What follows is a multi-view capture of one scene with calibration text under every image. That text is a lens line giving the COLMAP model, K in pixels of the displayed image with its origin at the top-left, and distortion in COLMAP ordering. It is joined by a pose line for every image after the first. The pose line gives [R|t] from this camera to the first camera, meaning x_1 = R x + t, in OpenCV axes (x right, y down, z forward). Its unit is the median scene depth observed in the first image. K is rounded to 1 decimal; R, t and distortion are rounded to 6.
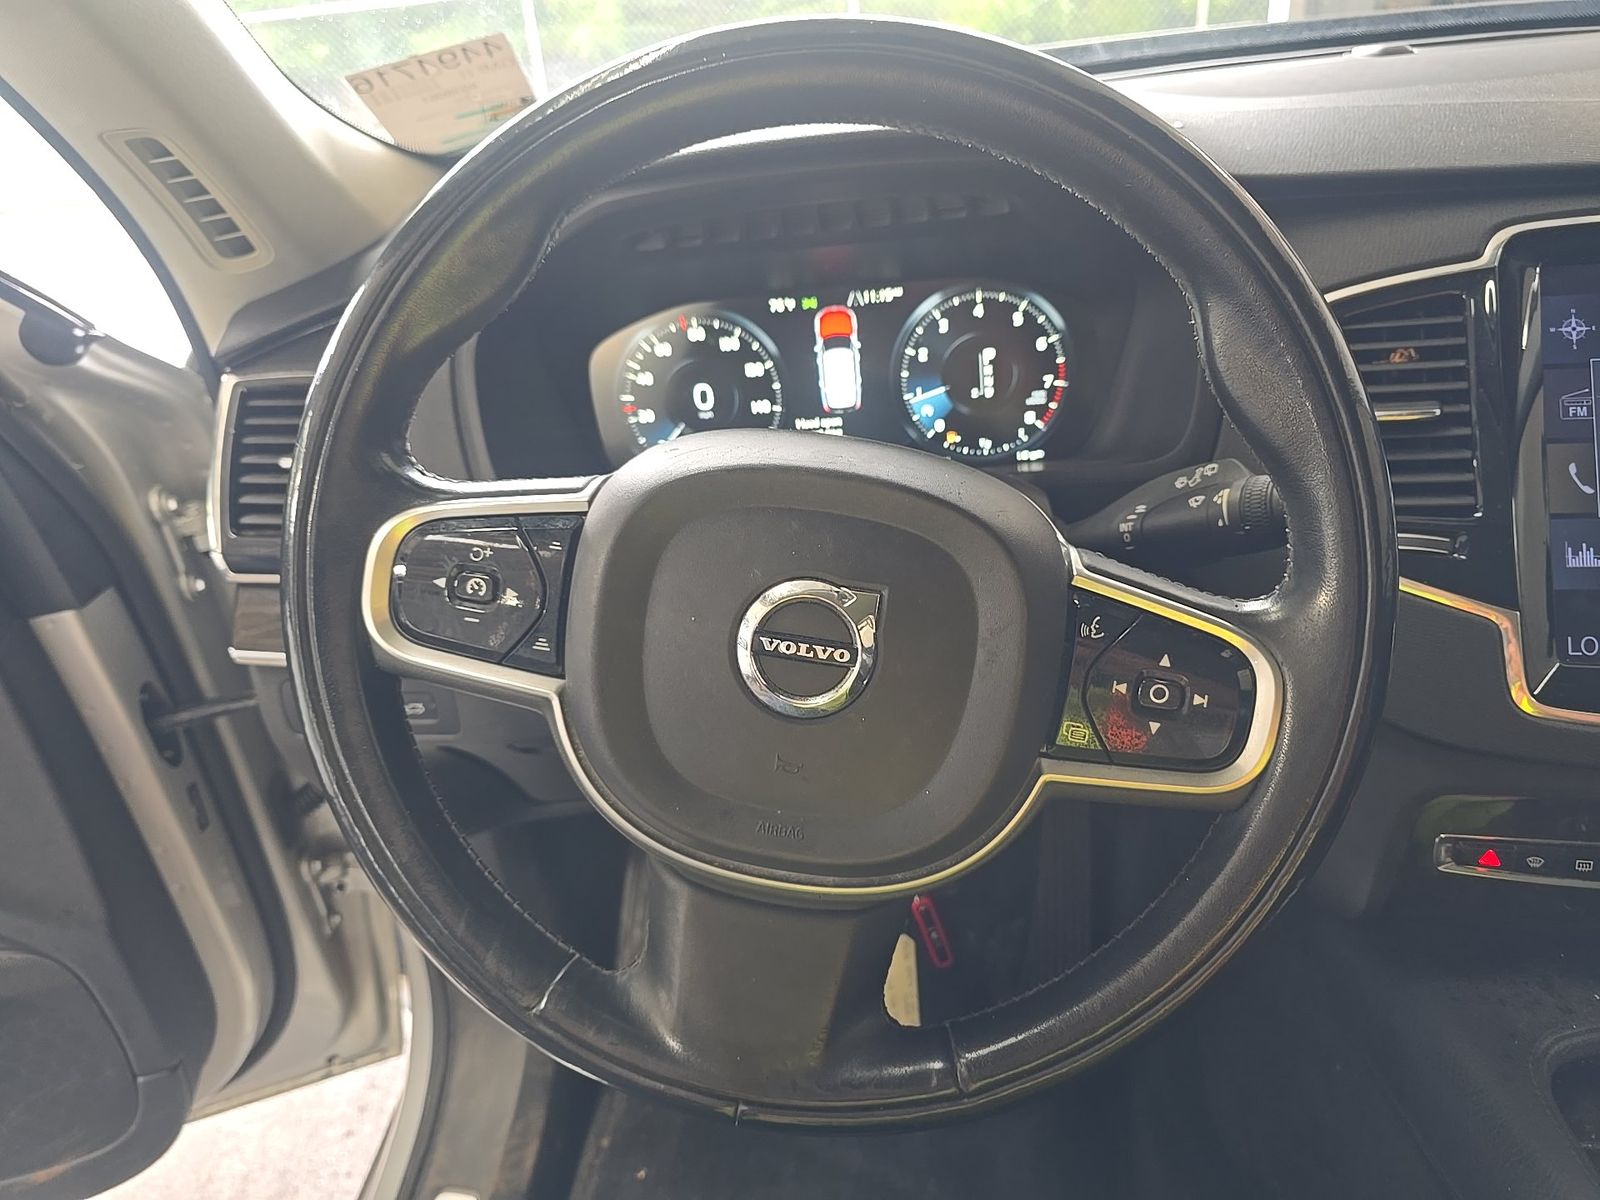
lens RADIAL K [[1089.6, 0, 783.4], [0, 1089.6, 596.5], [0, 0, 1]] dist [0.019386, -0.047085]
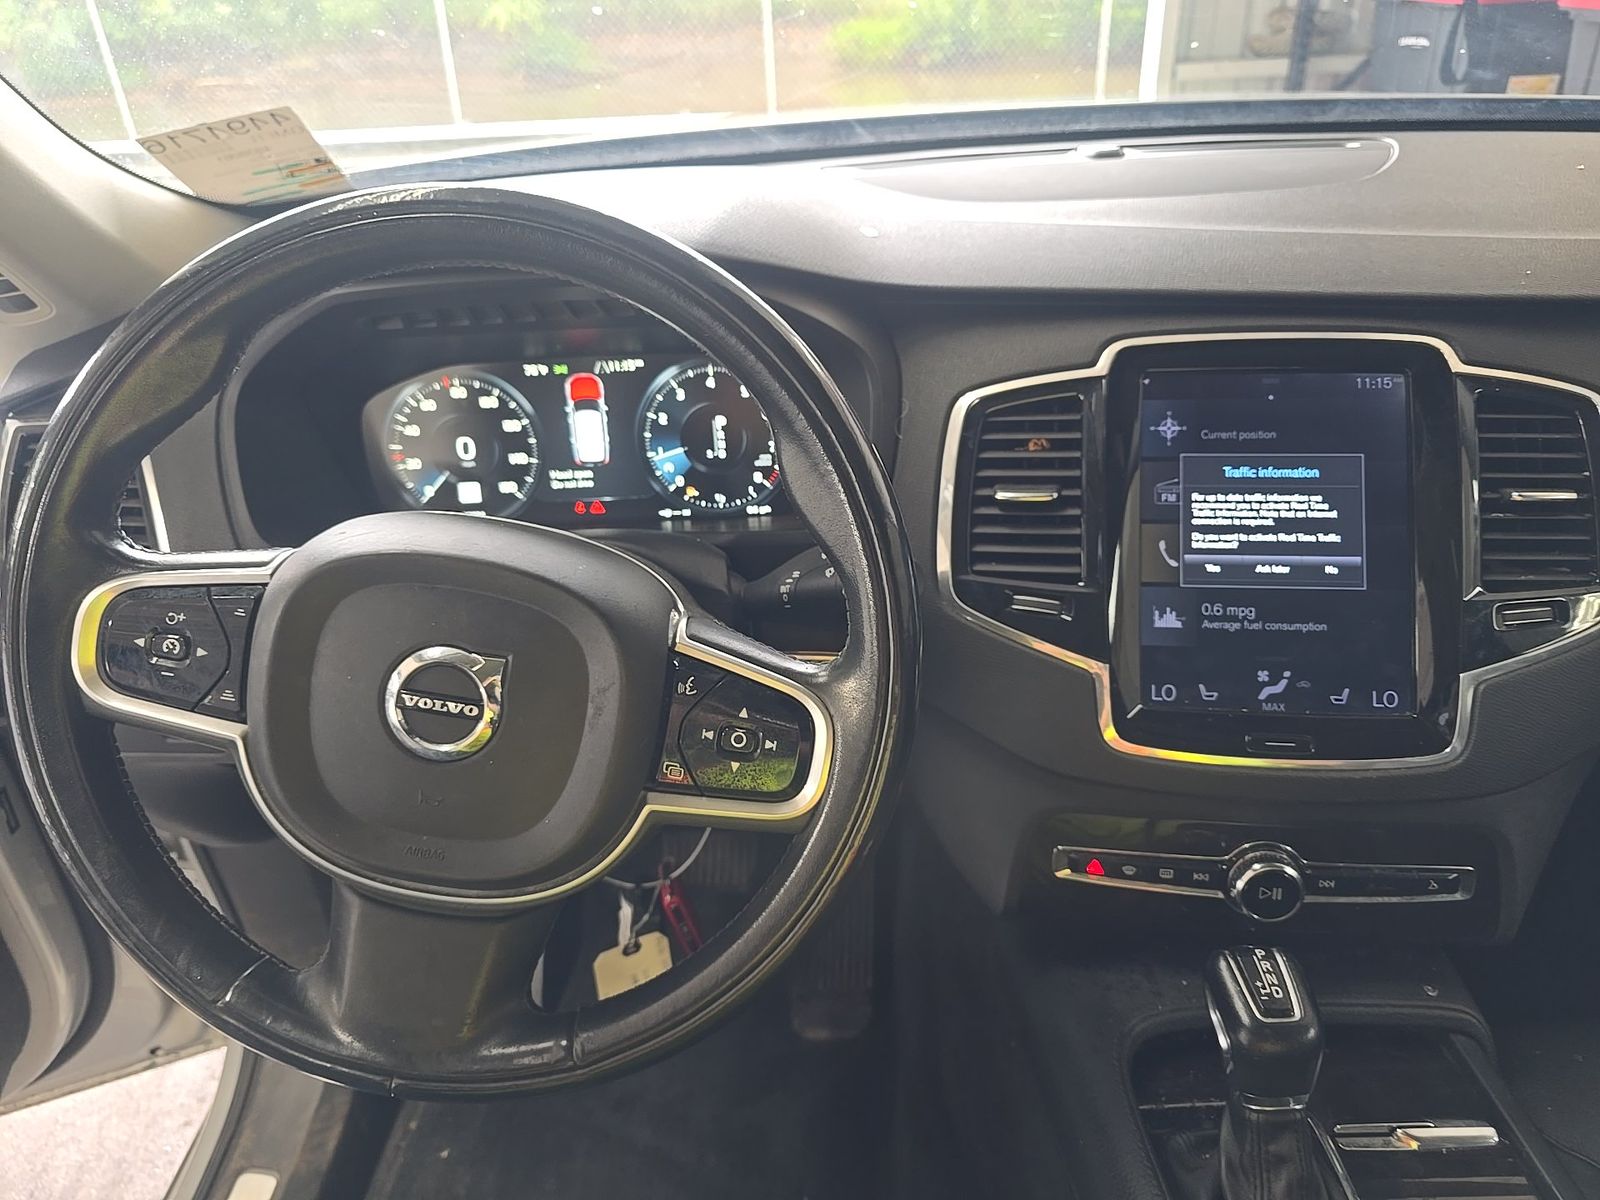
lens RADIAL K [[1089.6, 0, 798.0], [0, 1089.6, 594.8], [0, 0, 1]] dist [0.019386, -0.047085]
pose [[0.995937, 0.018231, 0.088188, 0.173626], [-0.019004, 0.999788, 0.007939, -0.051644], [-0.088025, -0.009583, 0.996072, -0.140069]]
